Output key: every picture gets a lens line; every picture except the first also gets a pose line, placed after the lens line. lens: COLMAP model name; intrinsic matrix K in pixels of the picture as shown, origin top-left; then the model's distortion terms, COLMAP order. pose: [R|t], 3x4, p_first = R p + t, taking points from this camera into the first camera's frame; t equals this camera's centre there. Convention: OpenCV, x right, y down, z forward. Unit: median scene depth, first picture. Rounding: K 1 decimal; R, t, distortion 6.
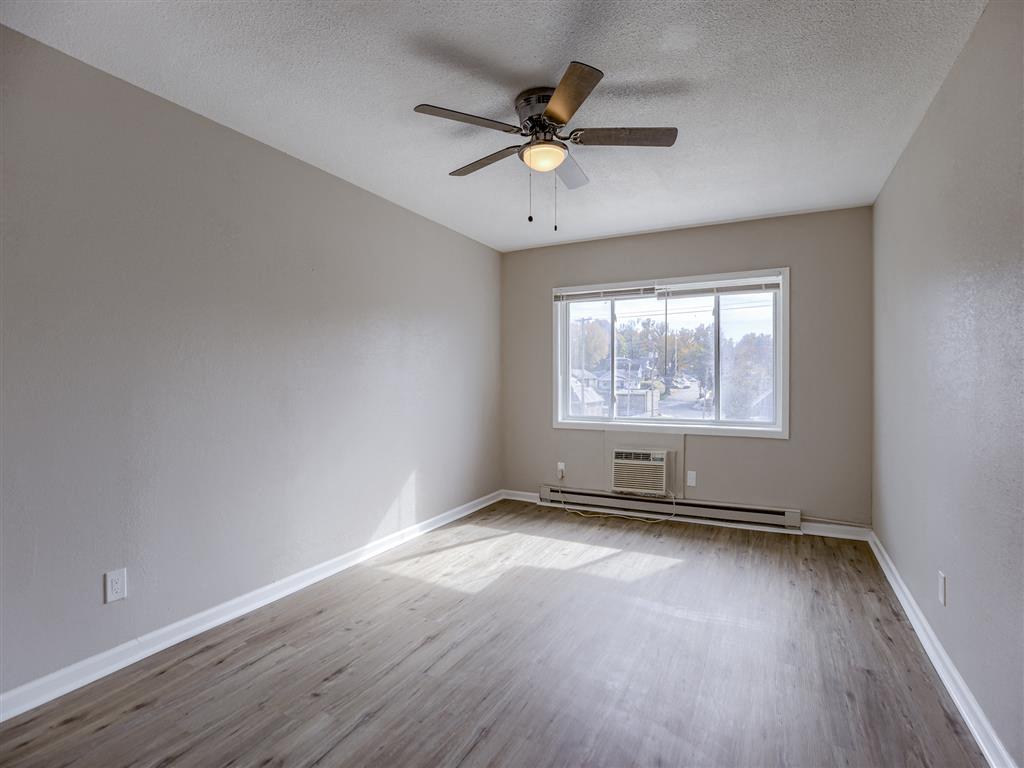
lens RADIAL K [[508.5, 0, 534.0], [0, 508.5, 381.7], [0, 0, 1]] dist [-0.037078, 0.011547]
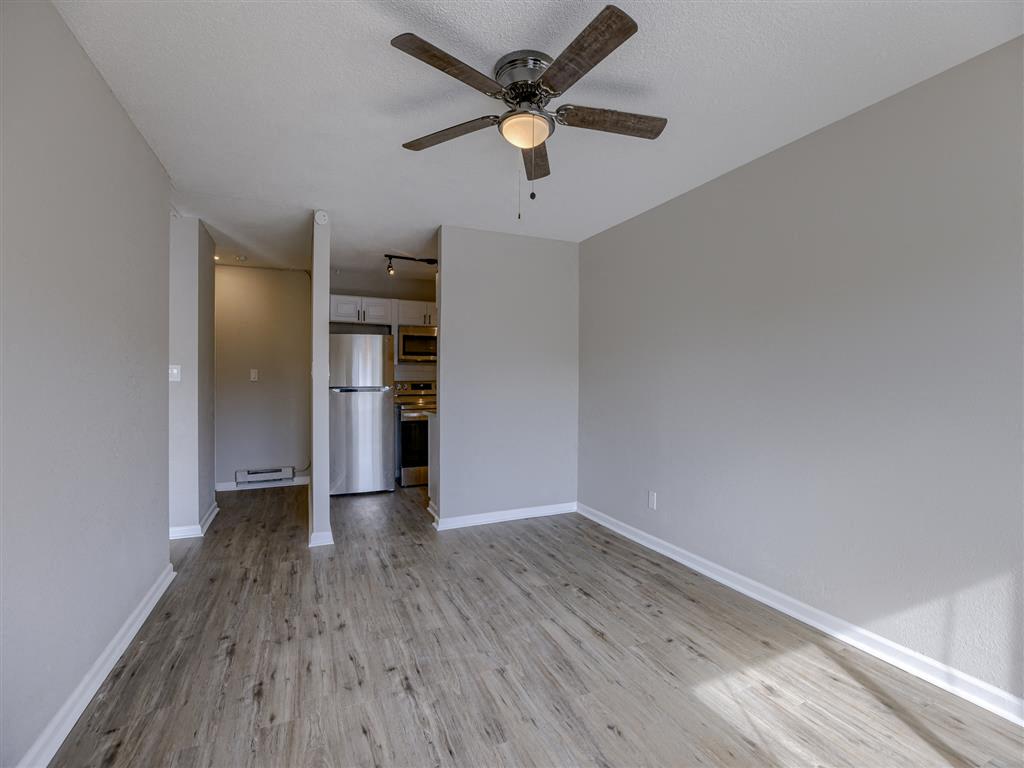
lens RADIAL K [[508.5, 0, 534.0], [0, 508.5, 381.7], [0, 0, 1]] dist [-0.037078, 0.011547]
pose [[-0.646706, 0.000541, -0.762739, 0.618888], [-0.010231, 0.999904, 0.009384, -0.017308], [0.762670, 0.013873, -0.646639, 1.430275]]
